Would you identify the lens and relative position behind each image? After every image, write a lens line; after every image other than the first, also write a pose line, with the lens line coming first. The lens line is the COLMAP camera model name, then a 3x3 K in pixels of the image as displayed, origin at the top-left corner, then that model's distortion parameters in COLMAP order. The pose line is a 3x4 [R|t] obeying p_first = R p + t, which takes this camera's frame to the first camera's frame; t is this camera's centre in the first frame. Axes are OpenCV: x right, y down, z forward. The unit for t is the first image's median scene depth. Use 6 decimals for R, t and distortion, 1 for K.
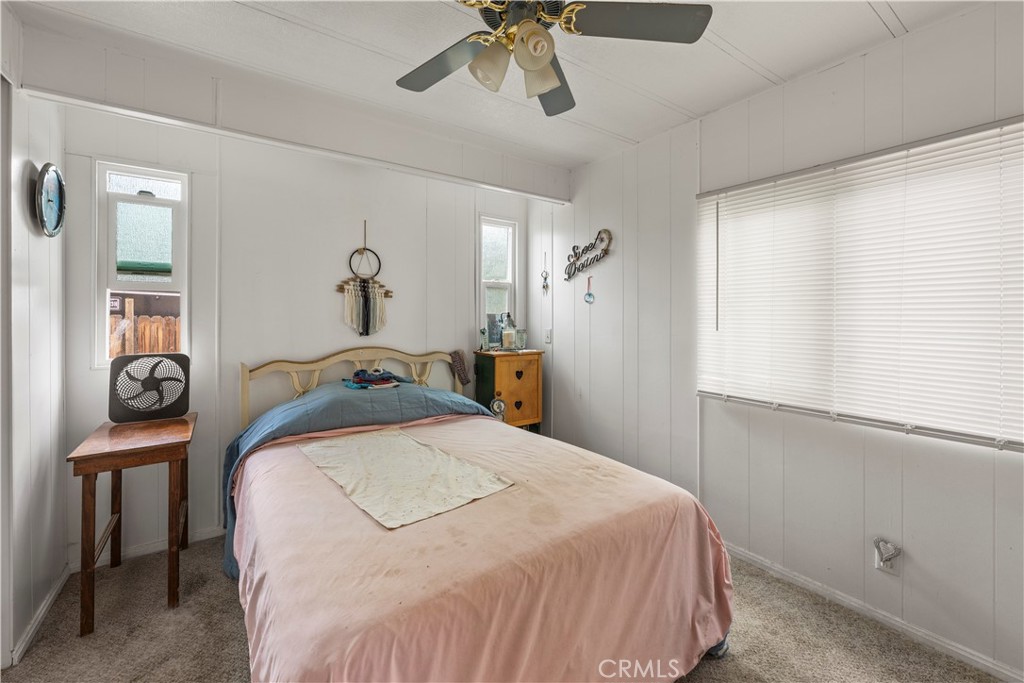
lens RADIAL K [[413.6, 0, 513.8], [0, 413.6, 315.0], [0, 0, 1]] dist [-0.000050, 0.000255]
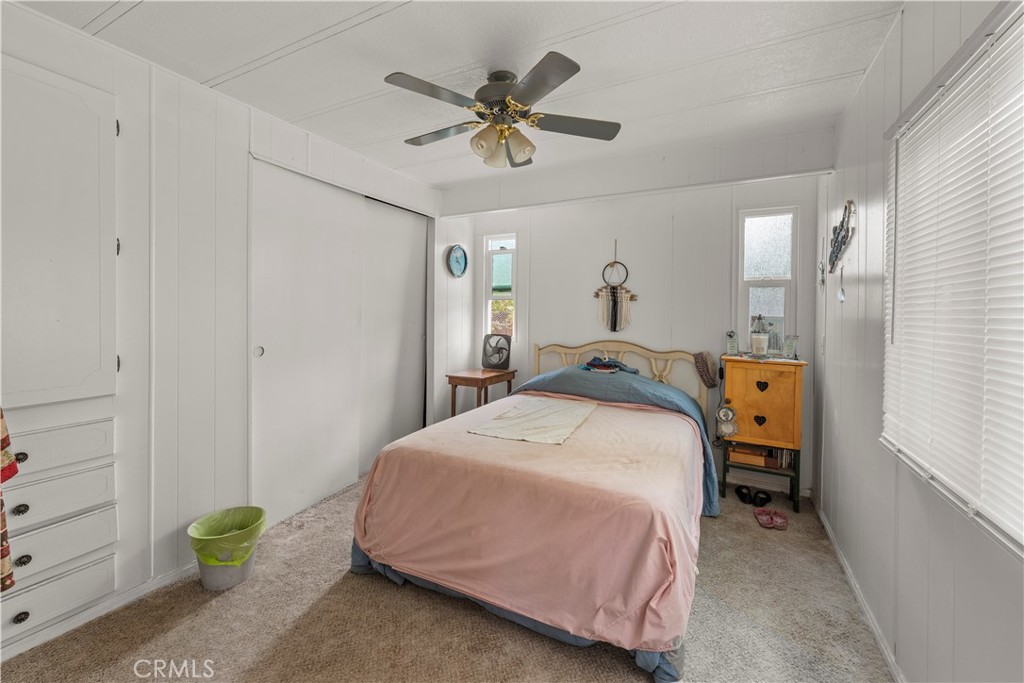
lens RADIAL K [[413.6, 0, 513.8], [0, 413.6, 315.0], [0, 0, 1]] dist [-0.000050, 0.000255]
pose [[0.459112, 0.009399, -0.888328, 0.632146], [-0.015386, 0.999878, 0.002627, 0.001215], [0.888245, 0.012462, 0.459201, 0.157625]]
